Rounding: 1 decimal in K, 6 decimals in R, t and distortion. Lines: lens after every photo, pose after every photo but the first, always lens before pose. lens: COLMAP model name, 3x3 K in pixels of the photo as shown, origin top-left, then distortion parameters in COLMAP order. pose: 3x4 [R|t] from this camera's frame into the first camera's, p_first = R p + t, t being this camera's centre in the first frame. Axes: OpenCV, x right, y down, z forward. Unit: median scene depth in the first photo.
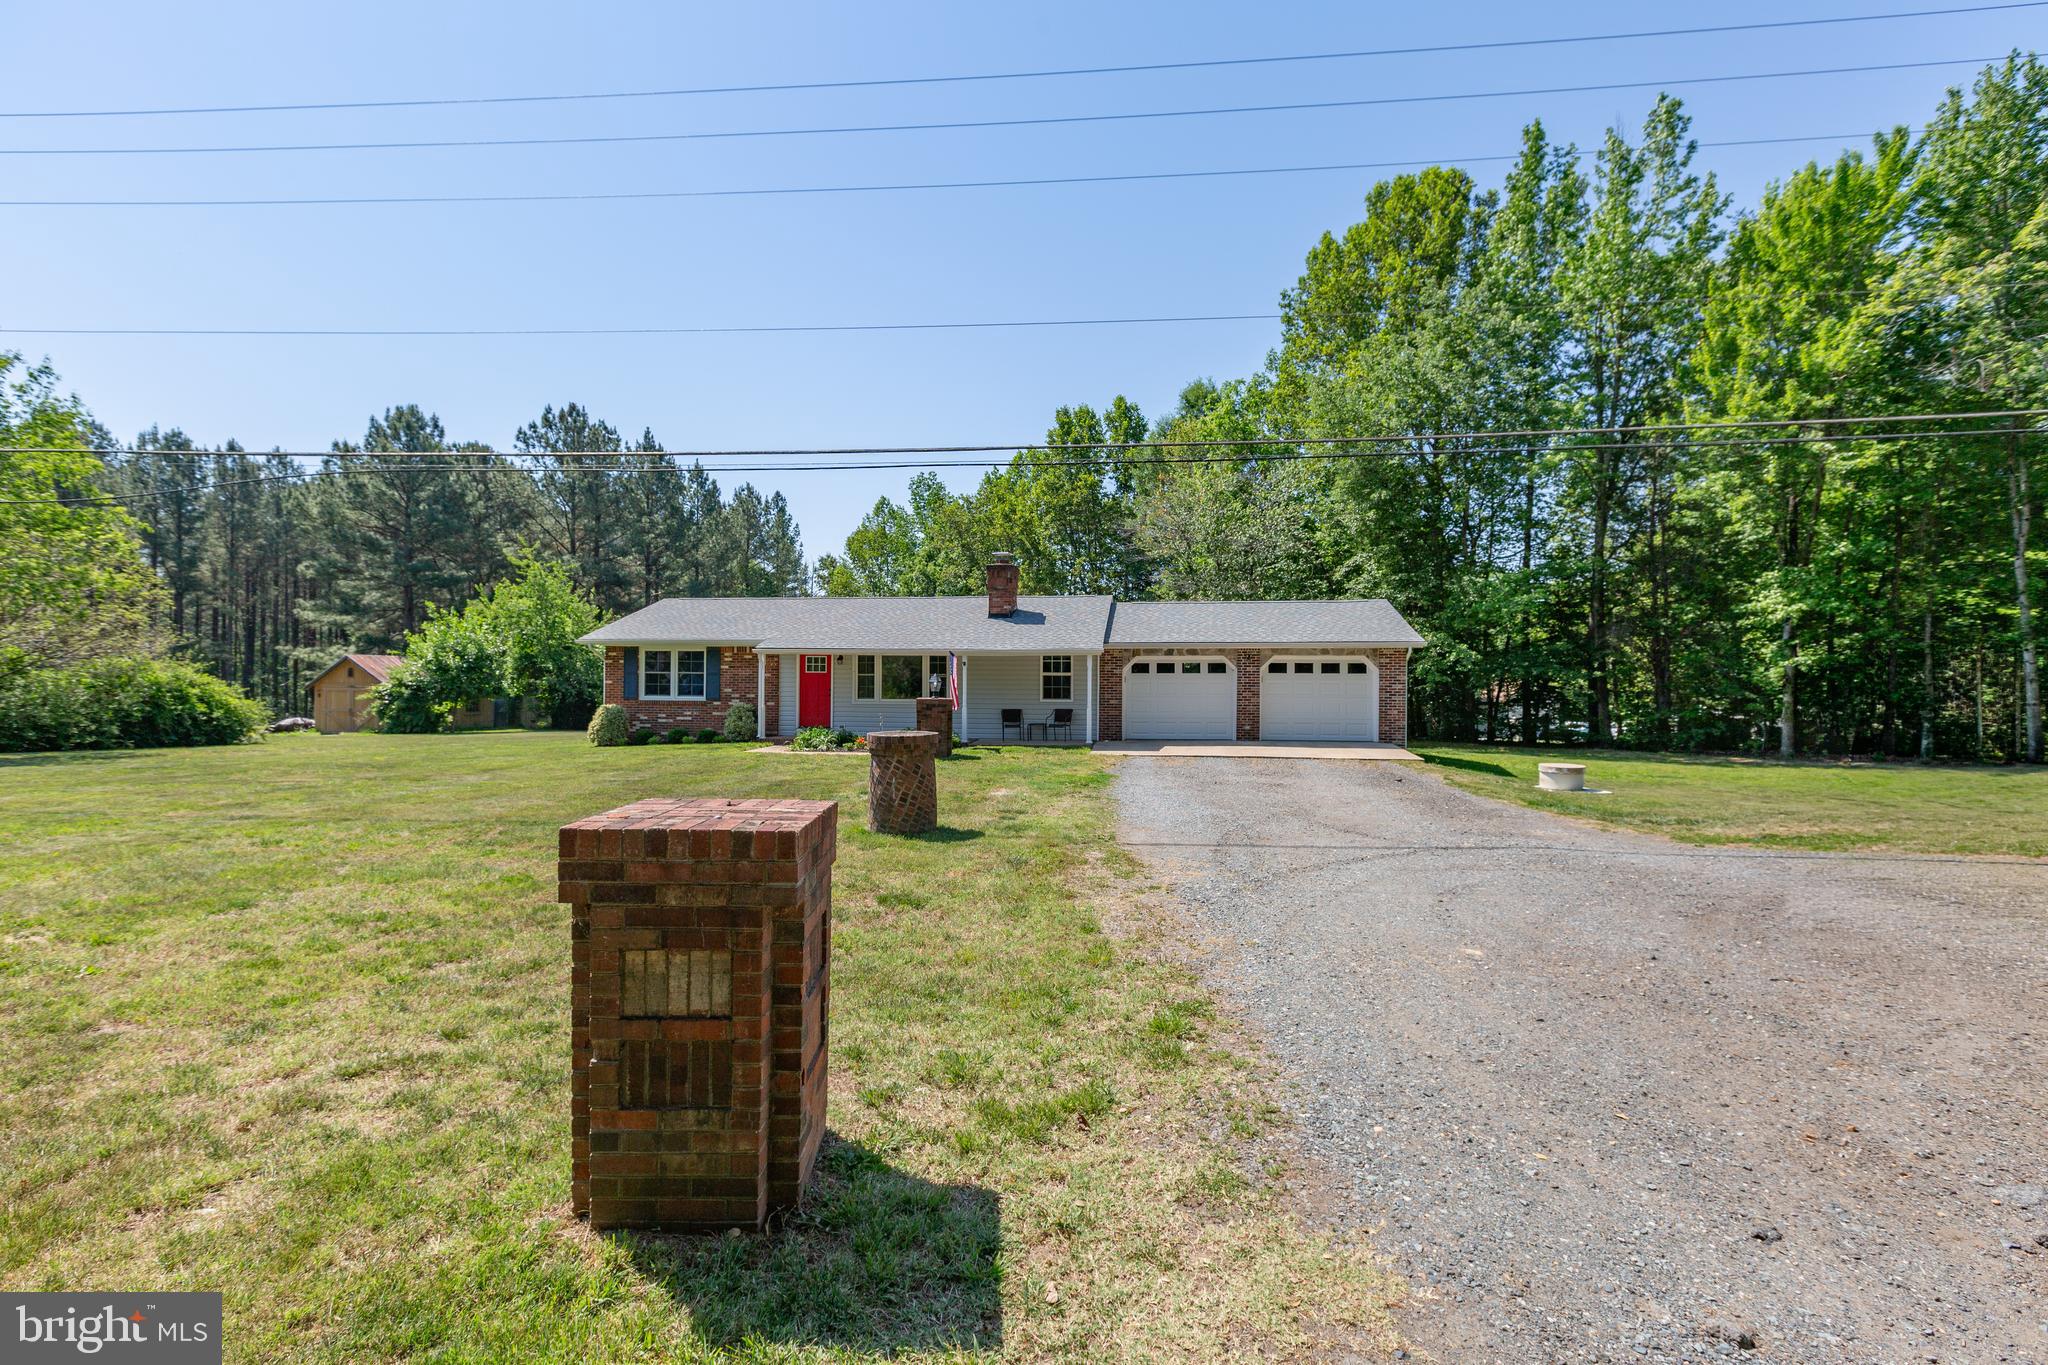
lens RADIAL K [[971.7, 0, 1024.0], [0, 971.7, 682.5], [0, 0, 1]] dist [0.000661, 0.000059]
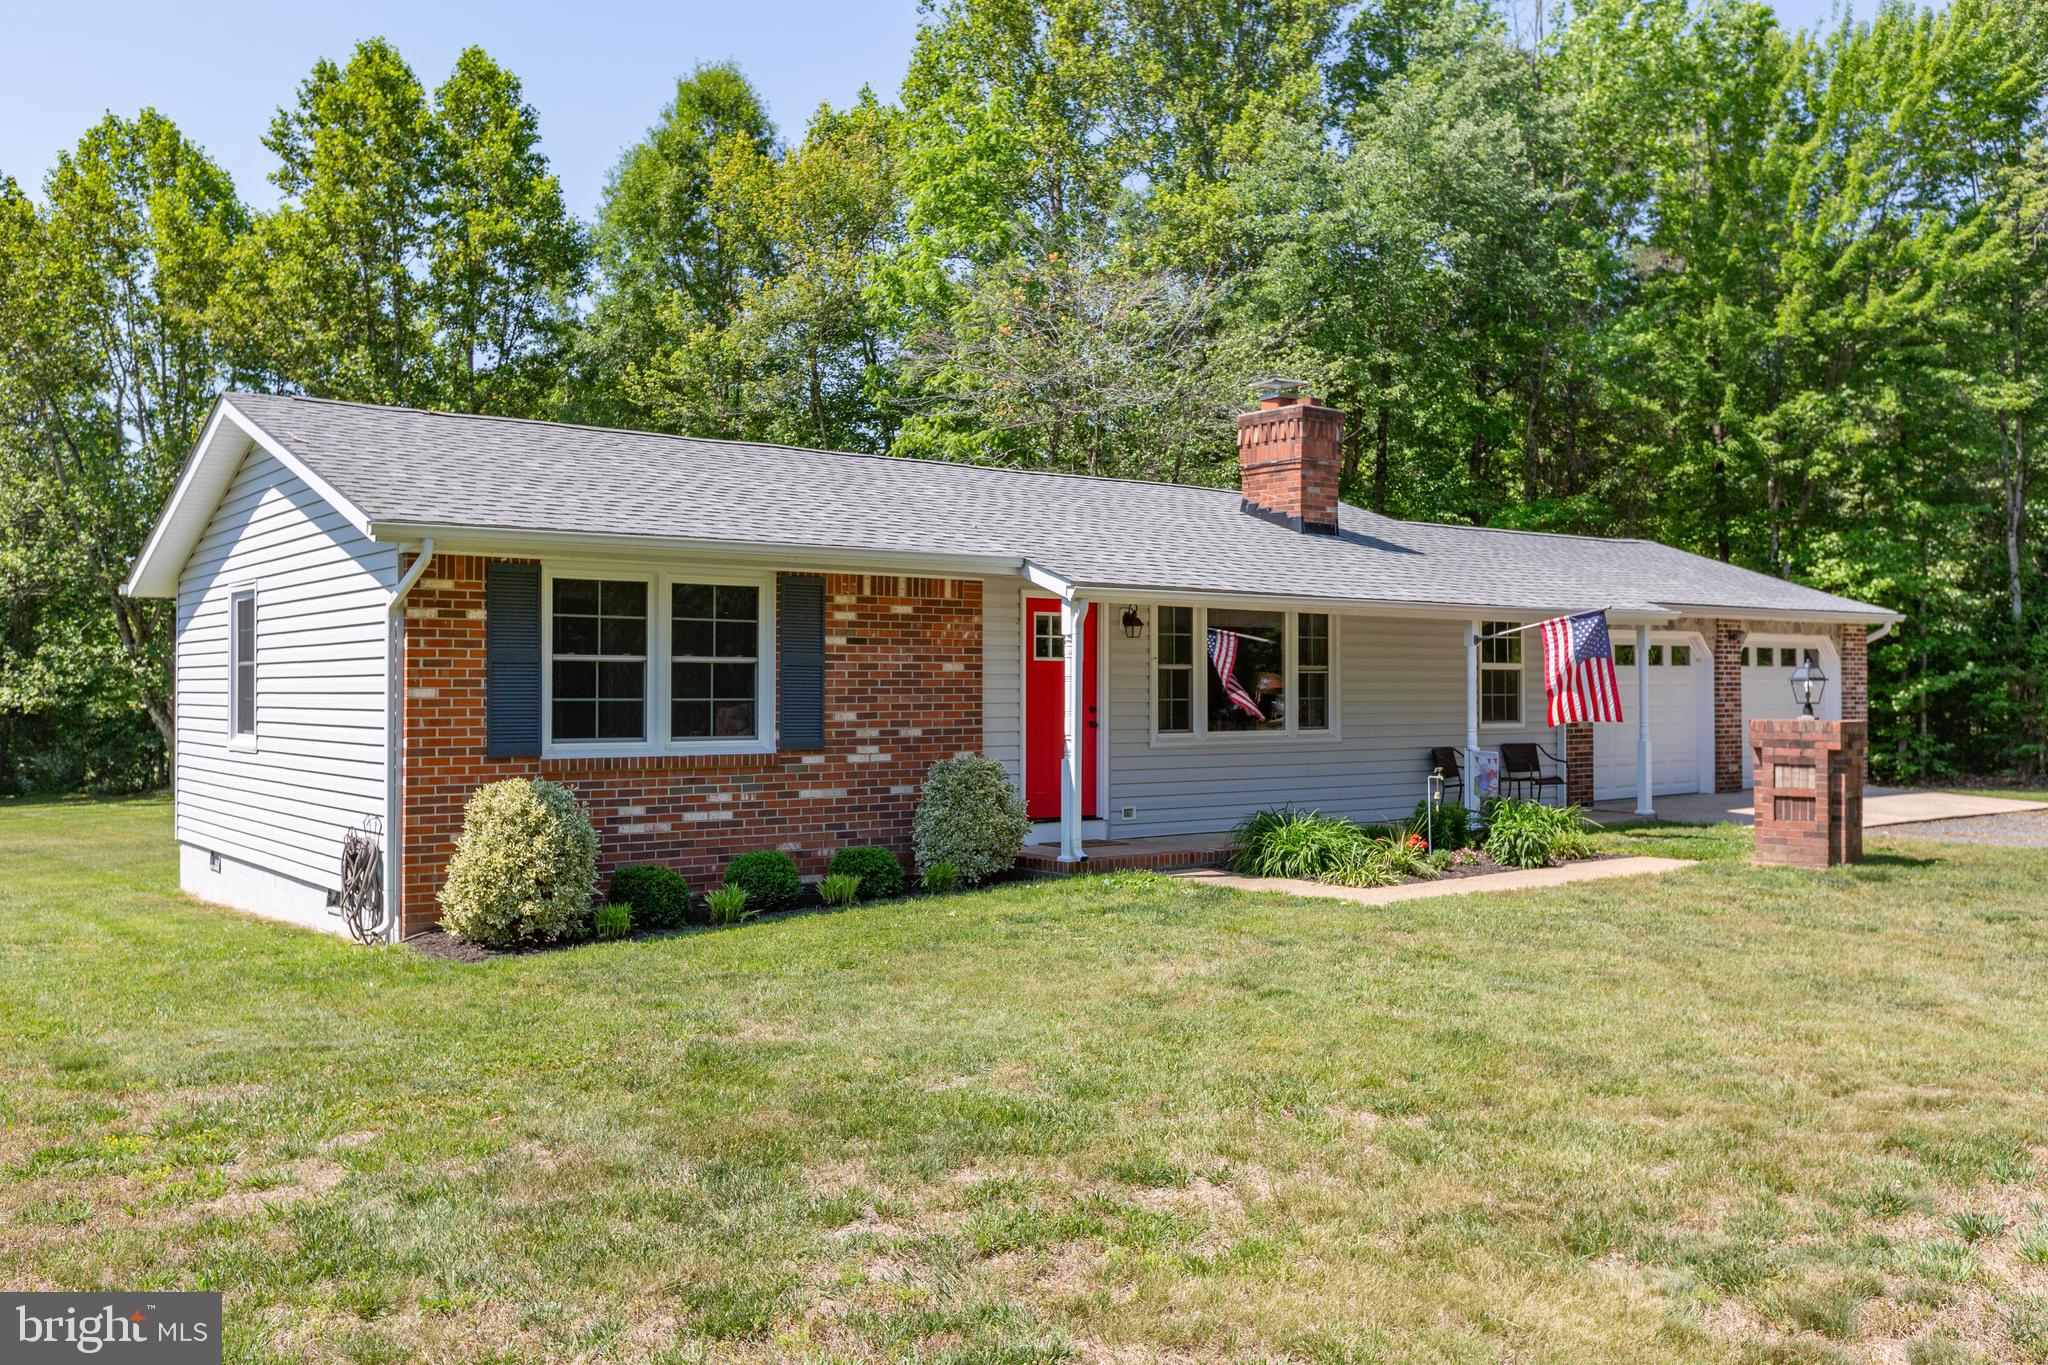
lens RADIAL K [[1686.0, 0, 1024.0], [0, 1686.0, 682.5], [0, 0, 1]] dist [-0.000436, -0.000223]
pose [[0.697503, -0.005276, 0.716562, -0.673455], [-0.000667, 0.999968, 0.008012, -0.007426], [-0.716581, -0.006066, 0.697477, 0.608836]]
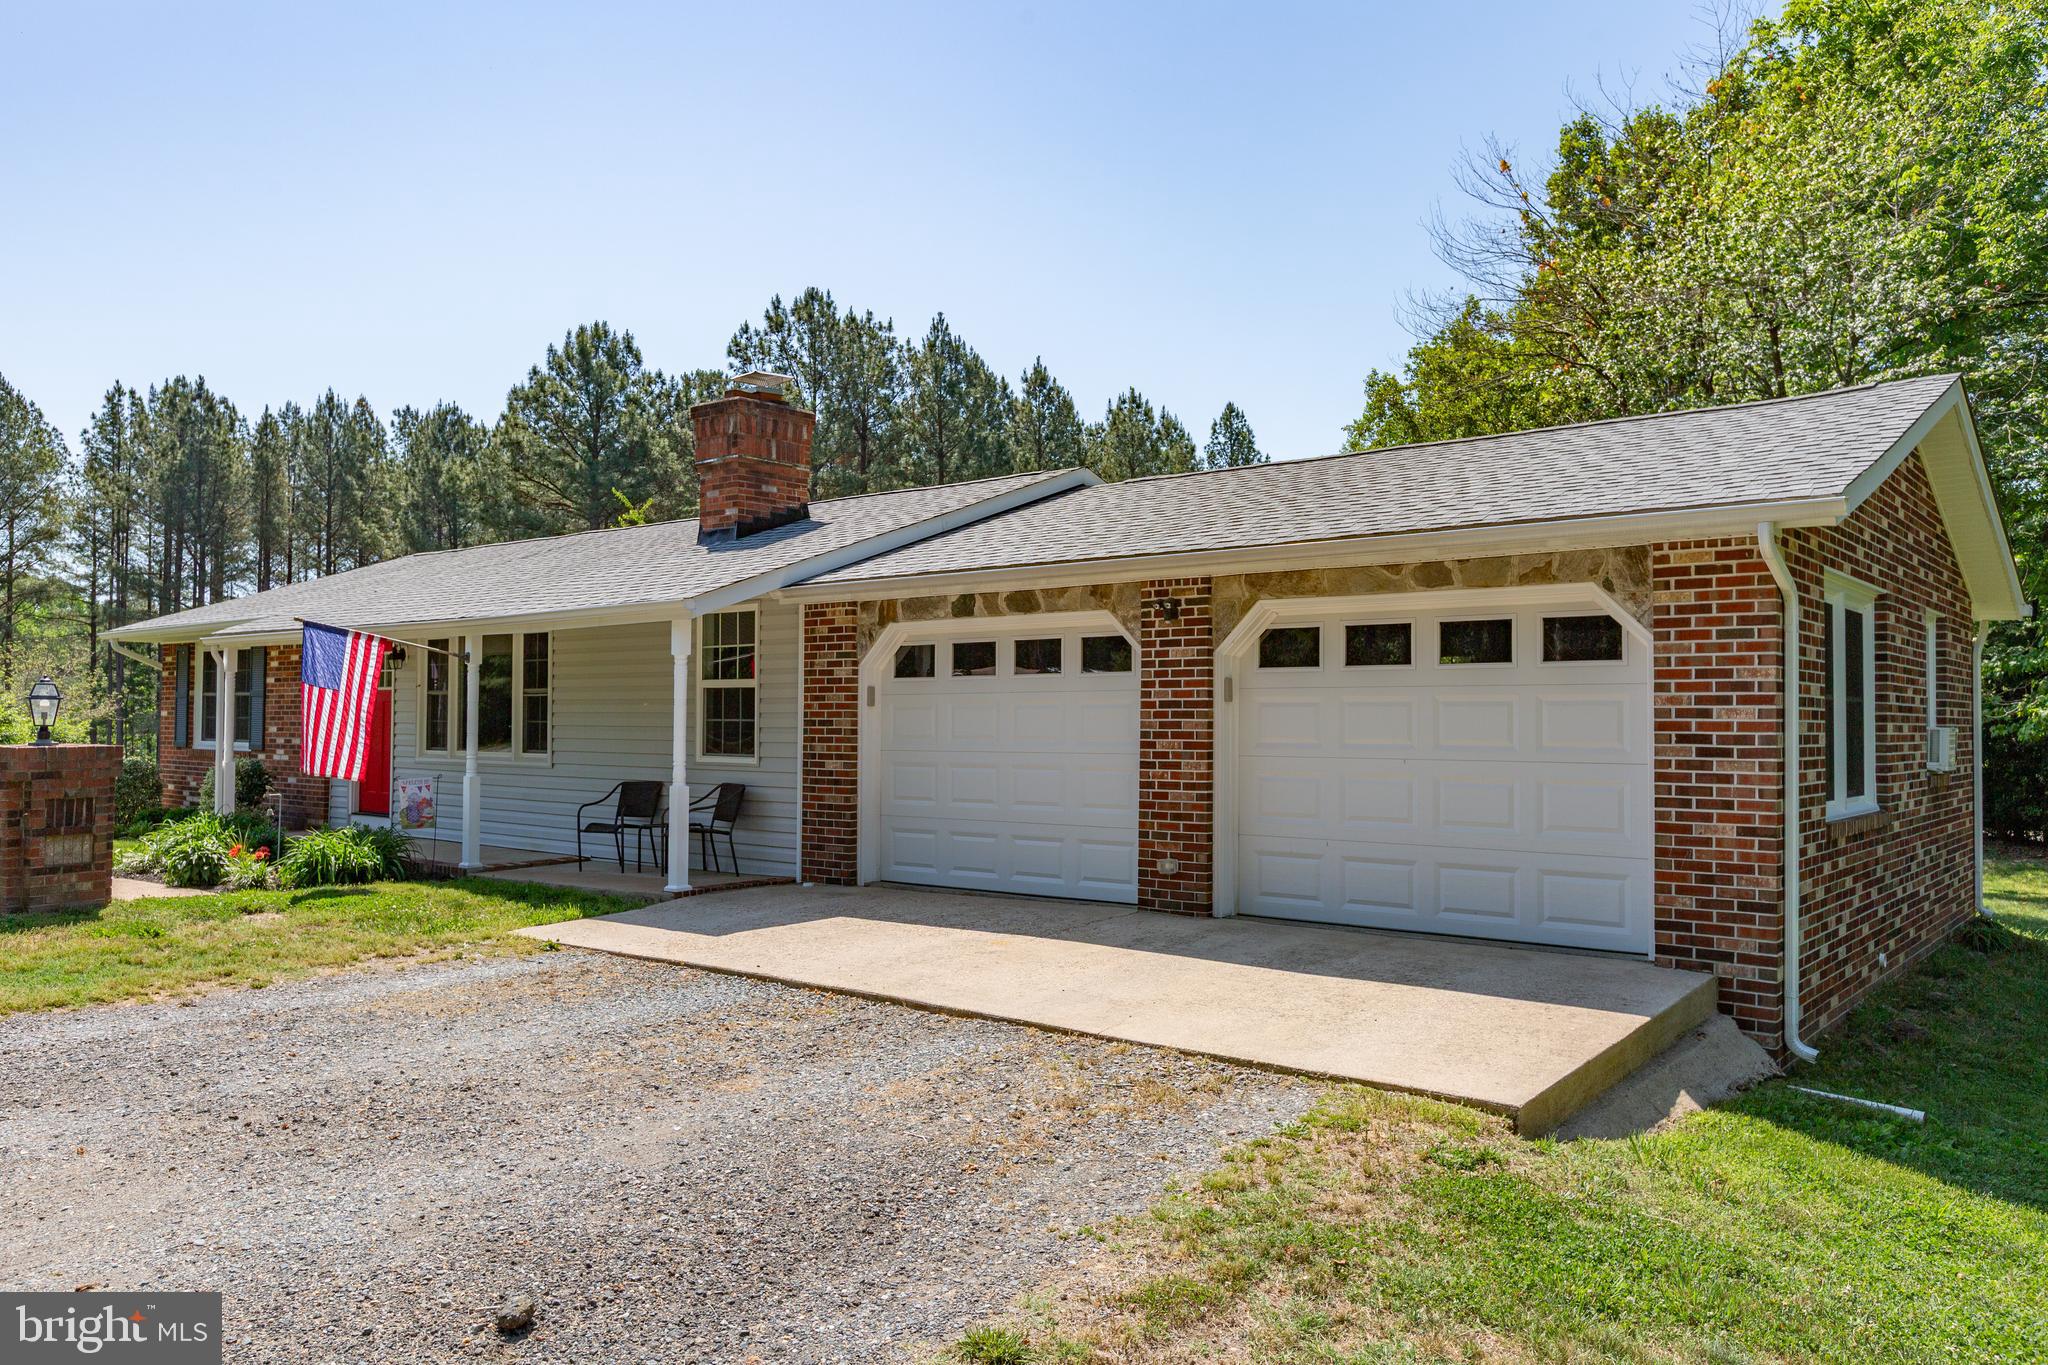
lens RADIAL K [[1477.3, 0, 1024.0], [0, 1477.3, 682.5], [0, 0, 1]] dist [-0.000530, -0.000064]
pose [[0.856710, -0.015161, -0.515575, 0.394947], [0.000078, 0.999572, -0.029263, 0.006437], [0.515798, 0.025029, 0.856345, 0.597007]]
